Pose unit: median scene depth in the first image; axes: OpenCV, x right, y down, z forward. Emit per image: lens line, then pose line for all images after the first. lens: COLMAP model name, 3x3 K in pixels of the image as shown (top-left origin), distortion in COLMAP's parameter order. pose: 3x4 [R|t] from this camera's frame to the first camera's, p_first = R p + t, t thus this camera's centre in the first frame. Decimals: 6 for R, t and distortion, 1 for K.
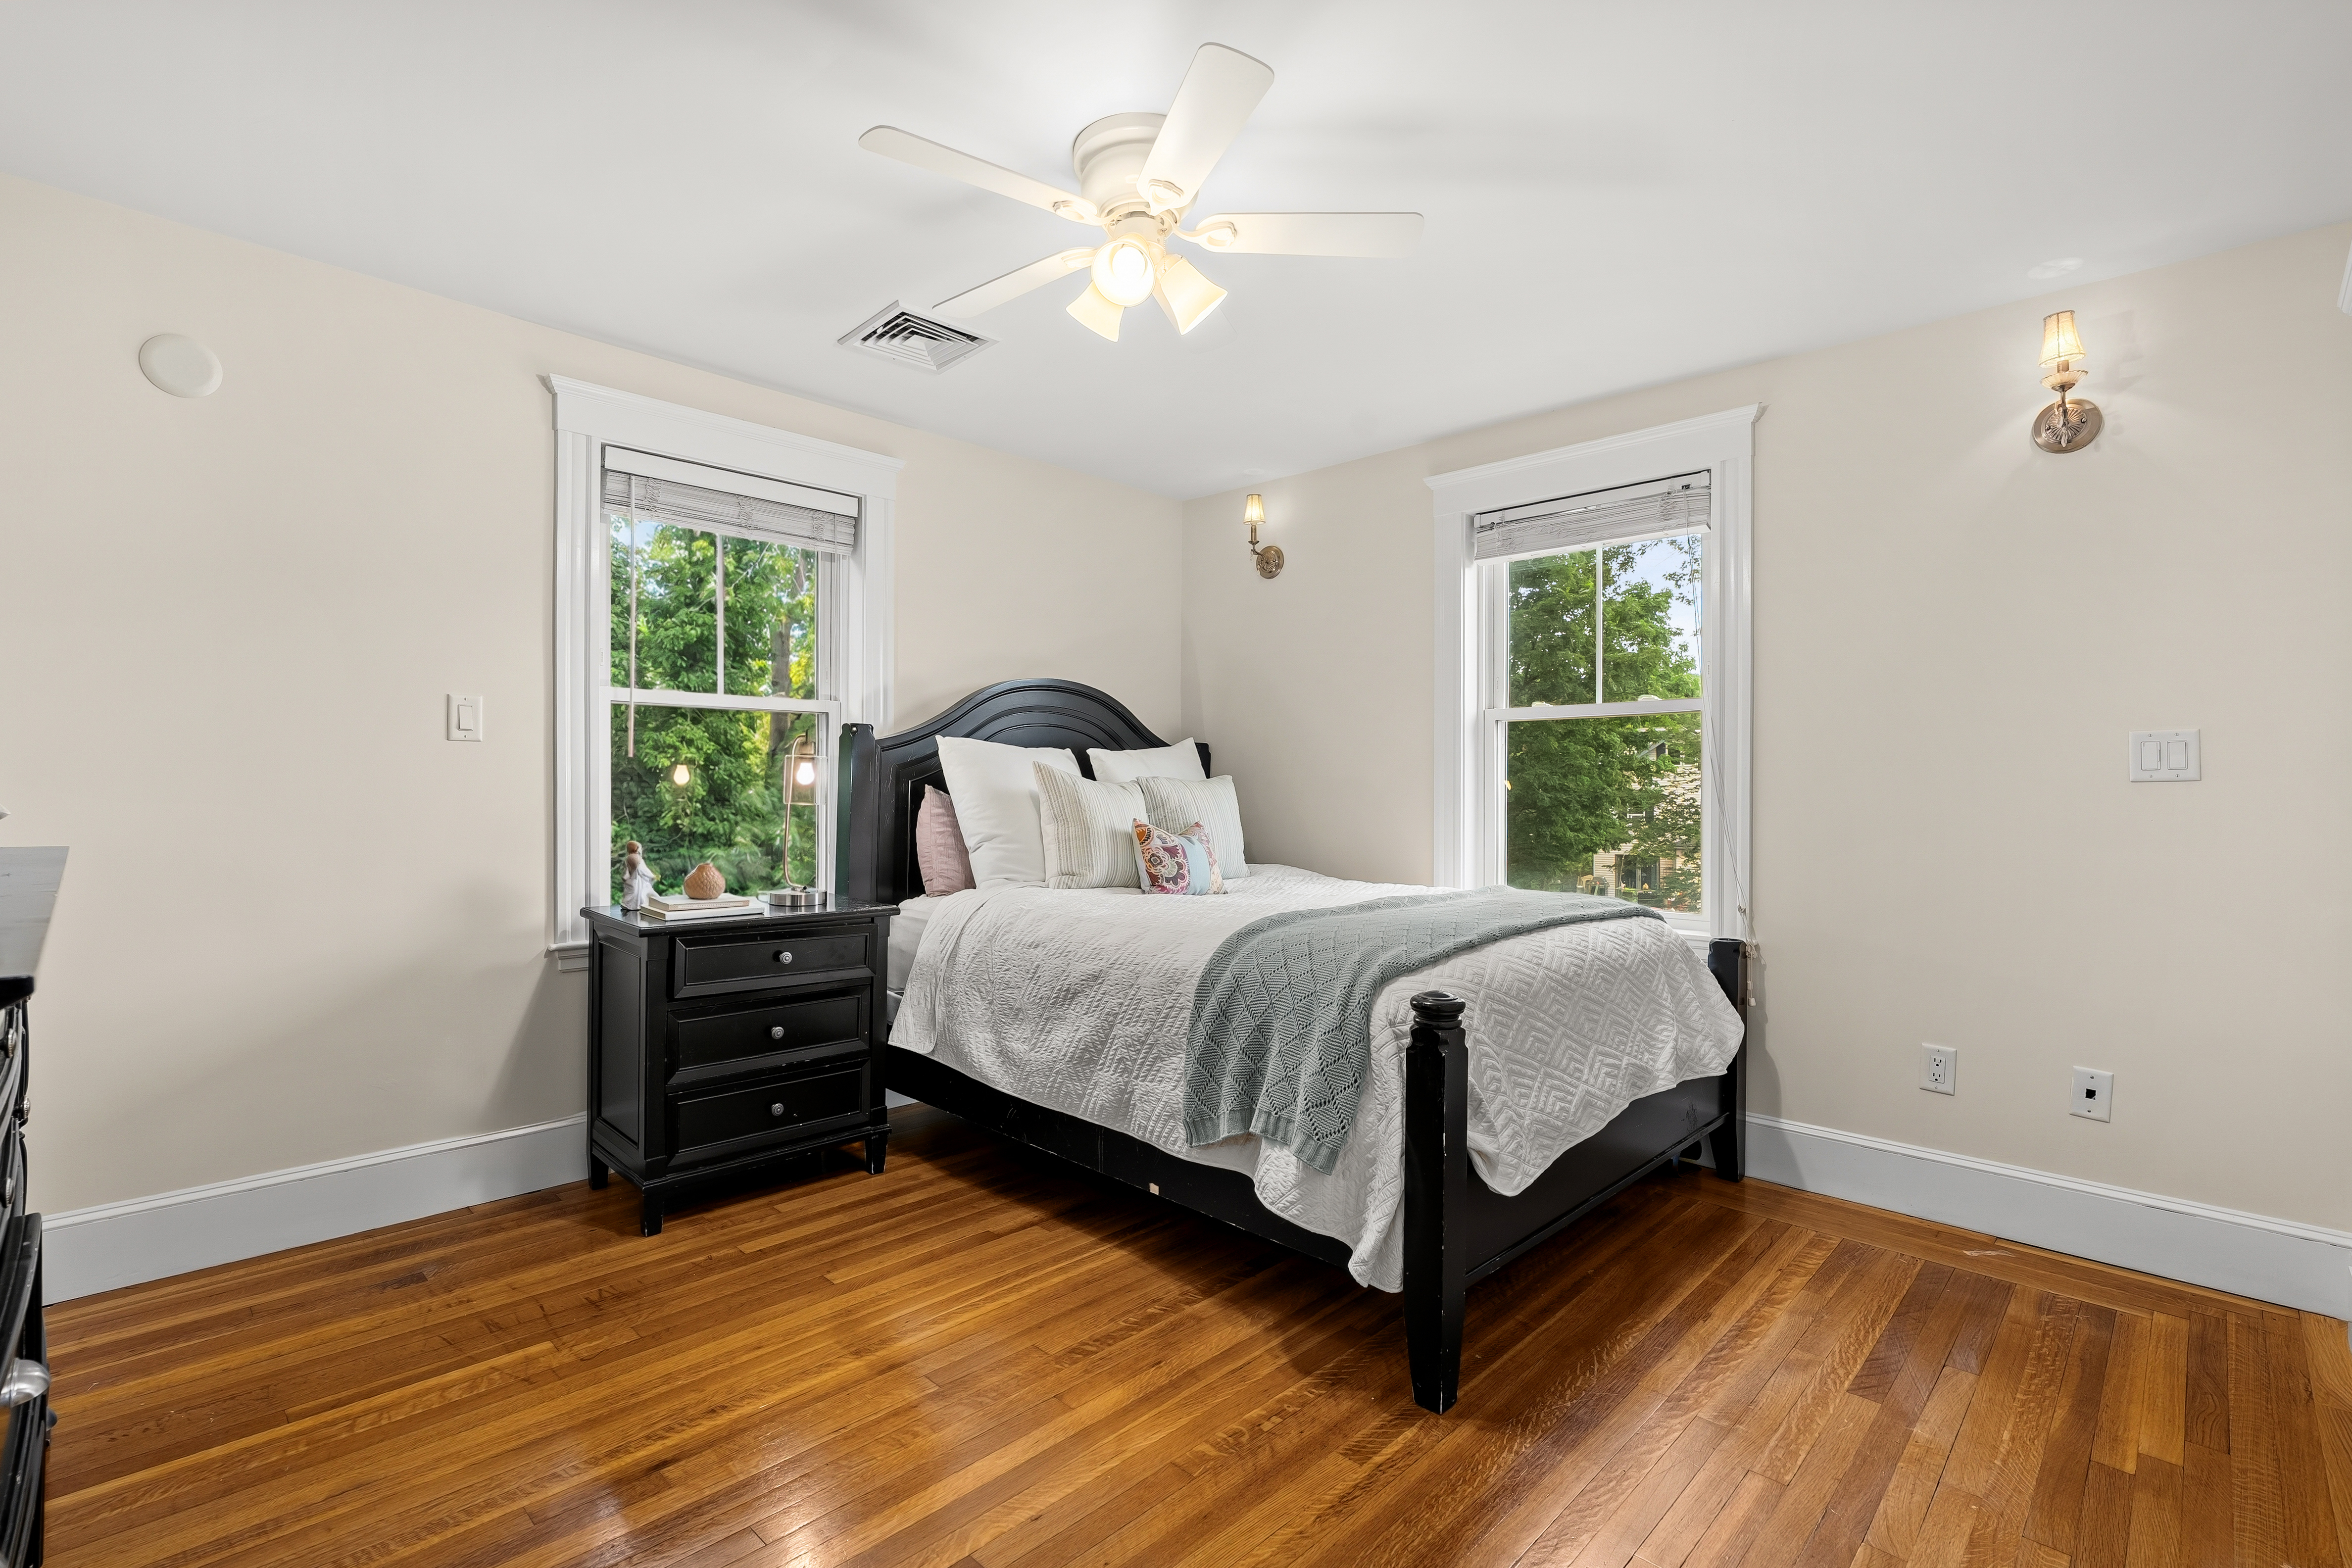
lens RADIAL K [[1070.3, 0, 1175.2], [0, 1070.3, 789.5], [0, 0, 1]] dist [-0.004271, 0.000578]
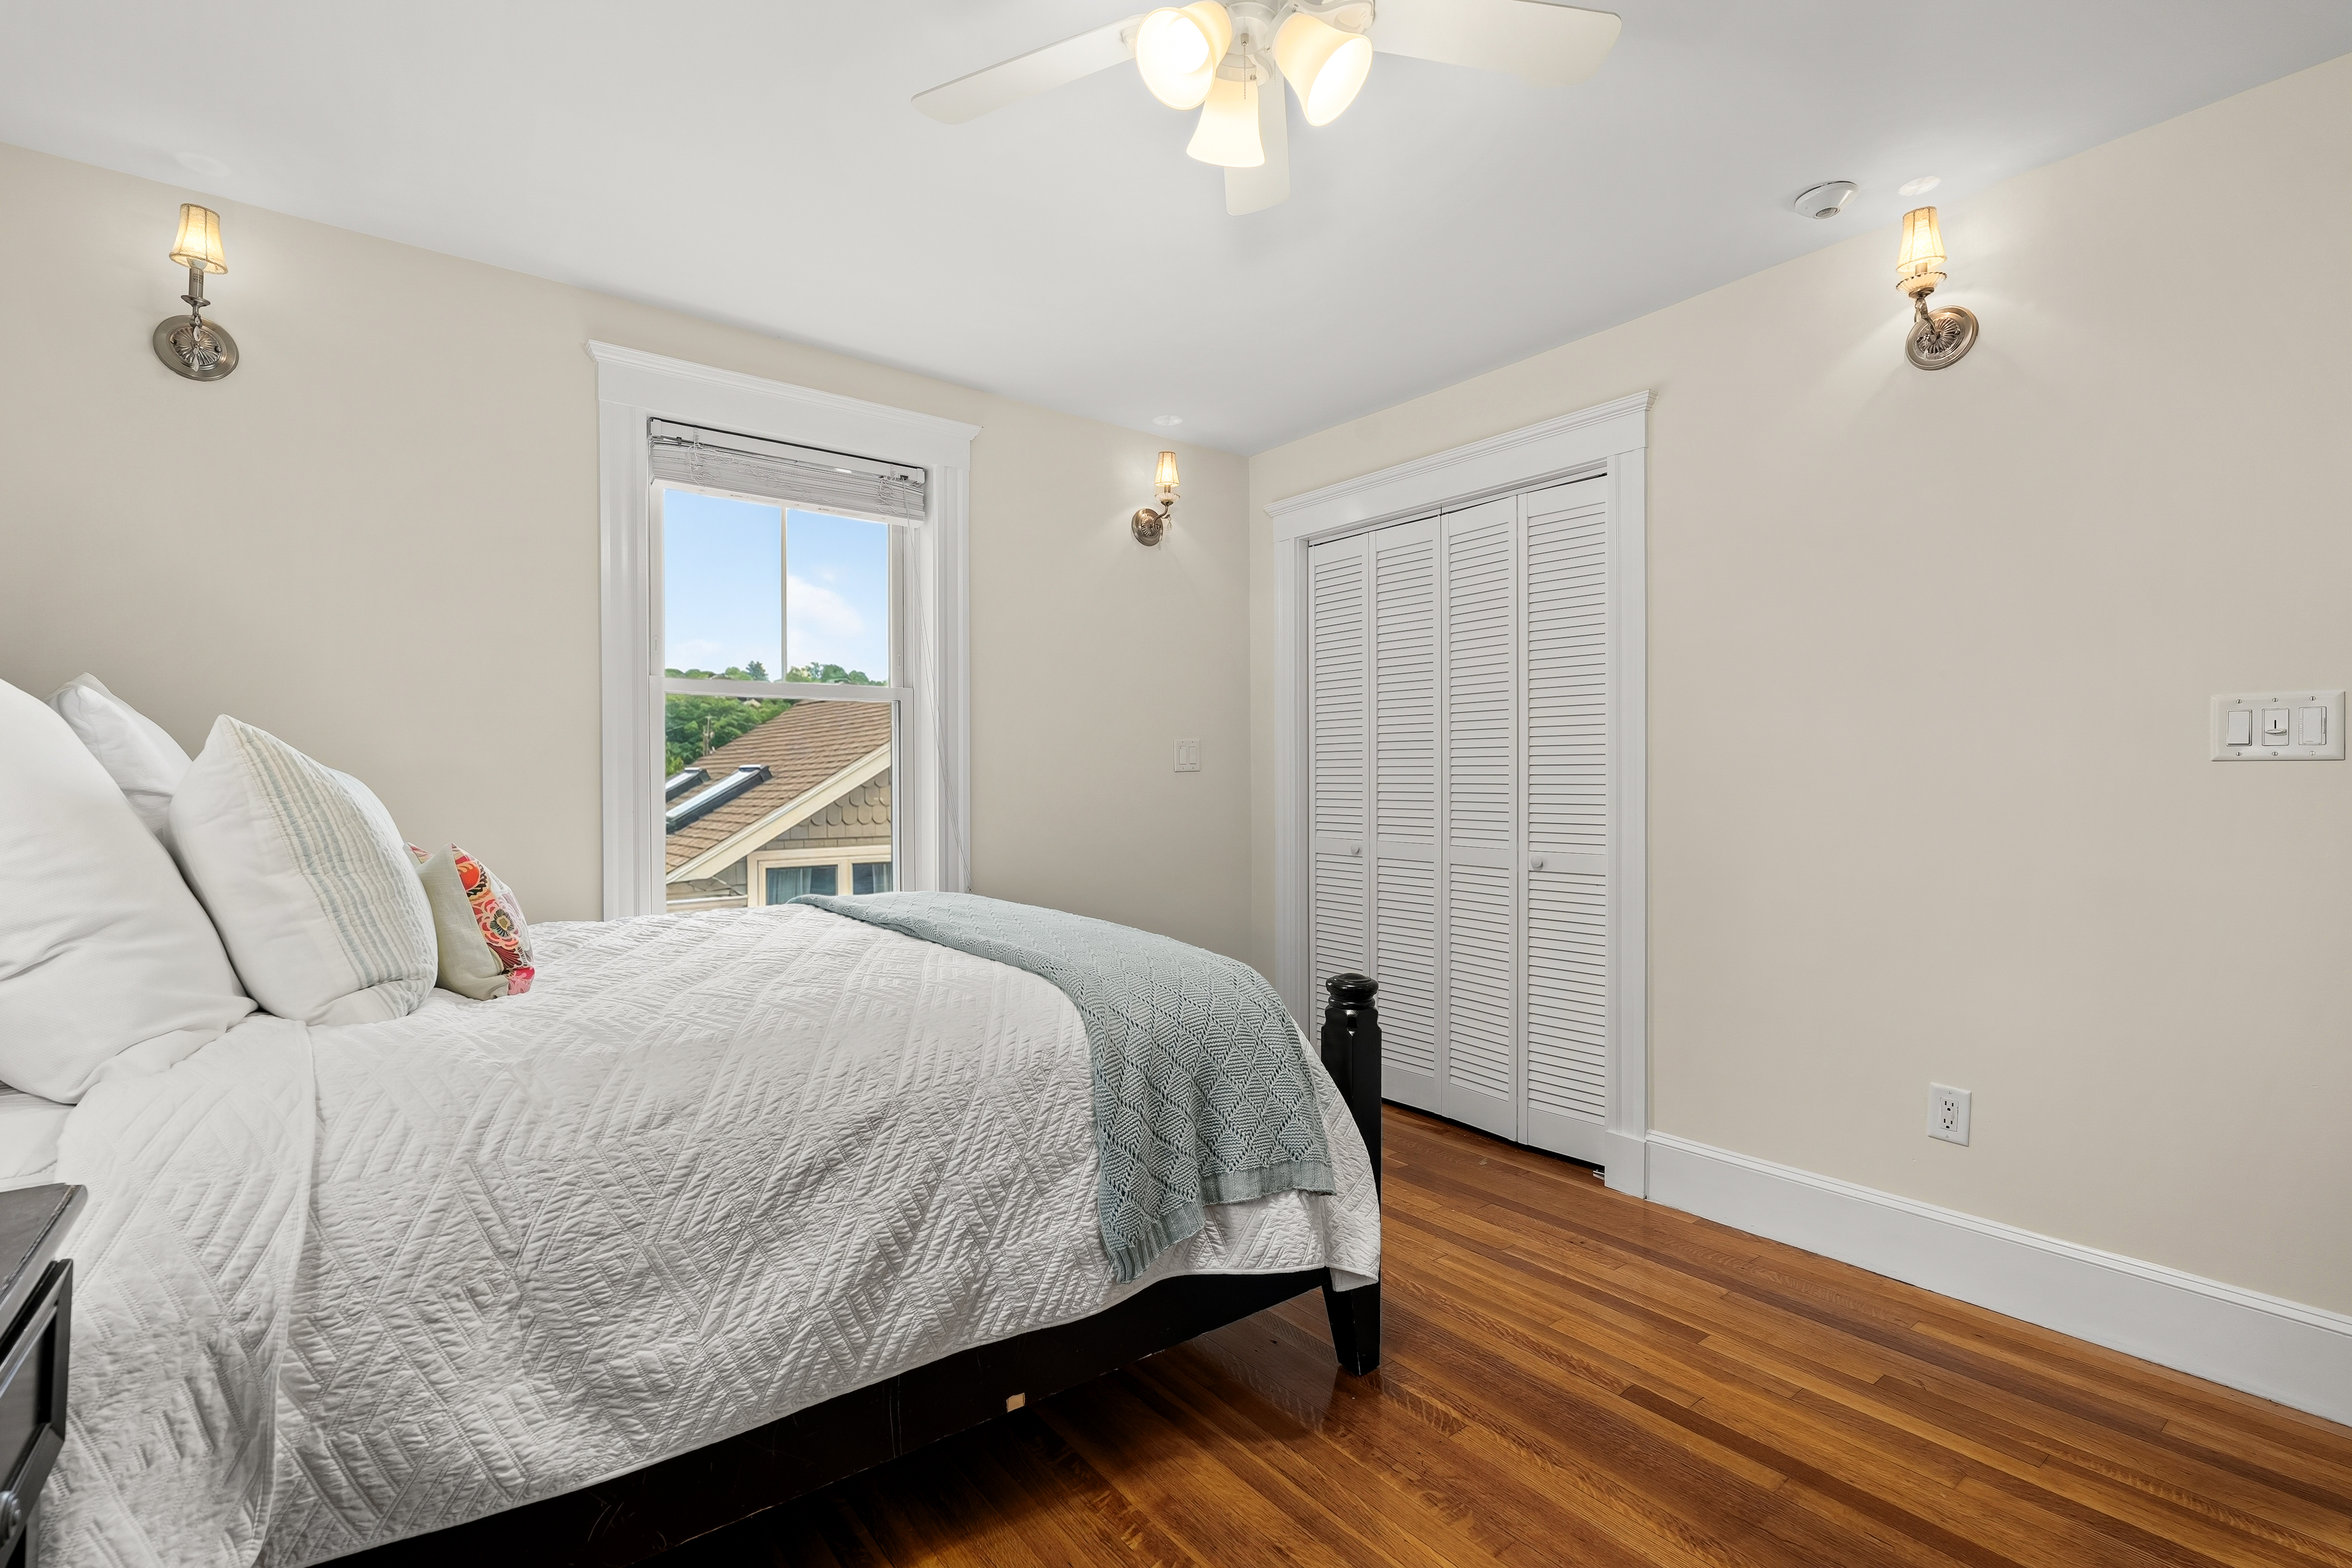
lens RADIAL K [[1070.3, 0, 1173.6], [0, 1070.3, 784.5], [0, 0, 1]] dist [-0.004271, 0.000578]
pose [[0.135952, -0.008221, 0.990681, -0.618241], [0.004865, 0.999959, 0.007631, -0.003120], [-0.990704, 0.003782, 0.135986, 0.786987]]
